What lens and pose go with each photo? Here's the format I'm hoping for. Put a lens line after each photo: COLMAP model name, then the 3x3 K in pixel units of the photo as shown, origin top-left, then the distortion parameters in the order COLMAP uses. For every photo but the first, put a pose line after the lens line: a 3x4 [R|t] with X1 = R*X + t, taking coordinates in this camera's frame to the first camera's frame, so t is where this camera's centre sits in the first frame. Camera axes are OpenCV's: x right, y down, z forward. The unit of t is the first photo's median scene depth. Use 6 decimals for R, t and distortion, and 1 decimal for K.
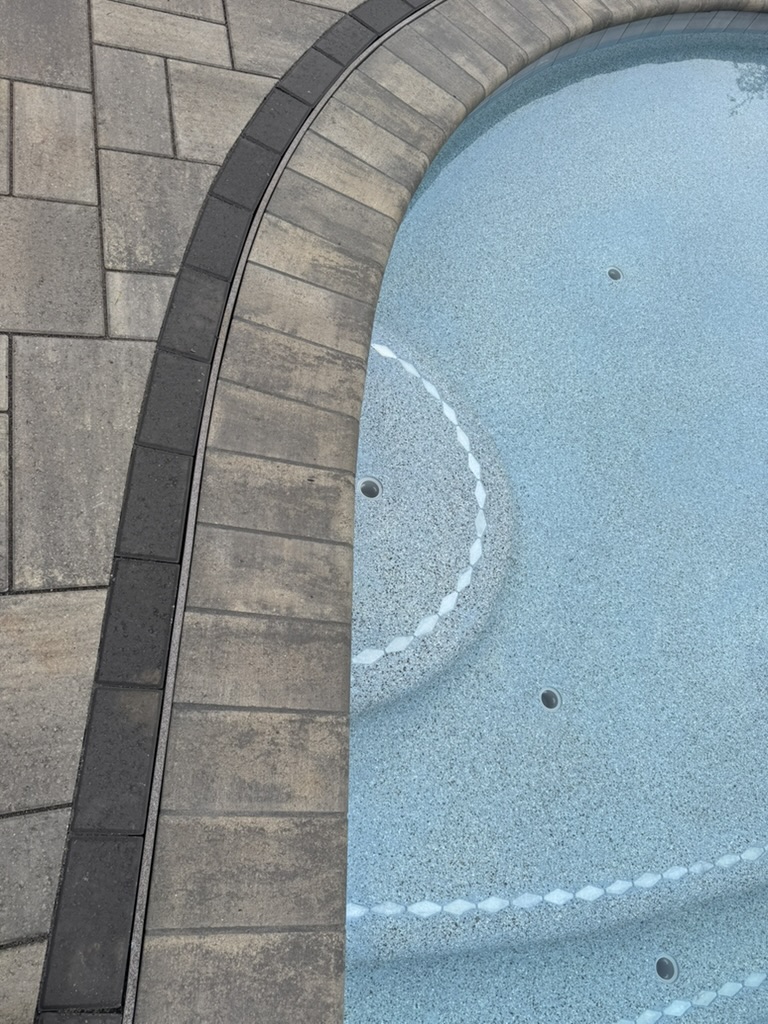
lens RADIAL K [[602.4, 0, 384.0], [0, 602.4, 512.0], [0, 0, 1]] dist [0.020317, -0.001185]
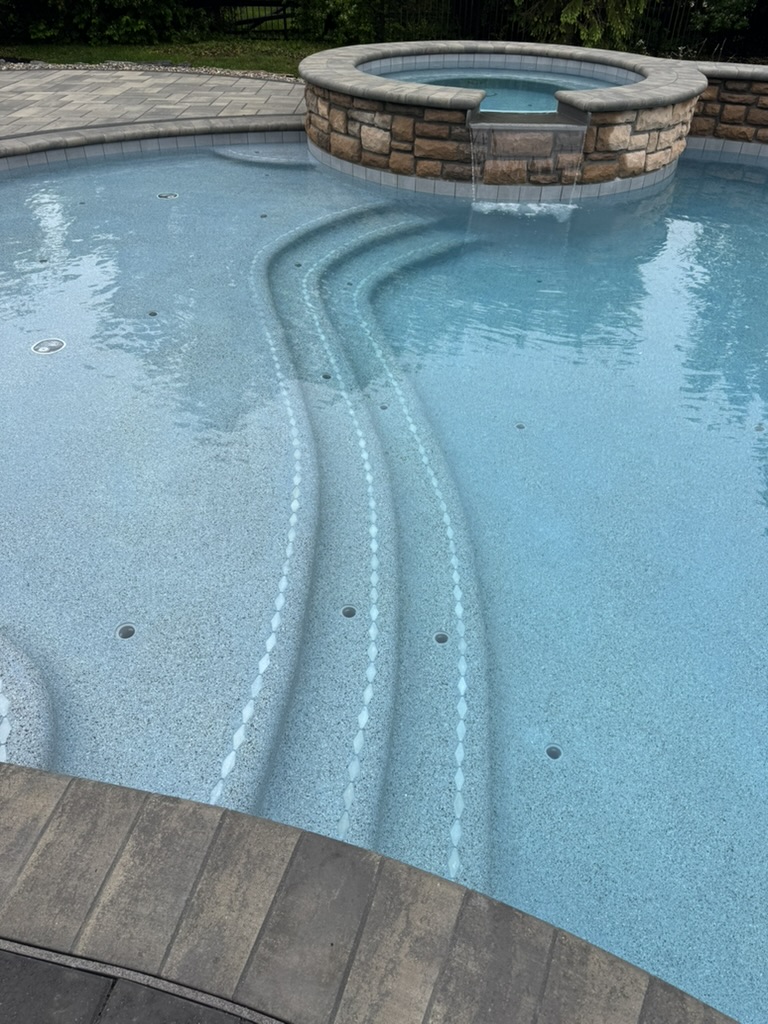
lens RADIAL K [[696.1, 0, 384.0], [0, 696.1, 512.0], [0, 0, 1]] dist [-0.017420, -0.004488]
pose [[0.175648, -0.820352, 0.544215, -0.274173], [0.922036, 0.330797, 0.201053, 0.619496], [-0.344959, 0.466471, 0.814498, -0.584869]]
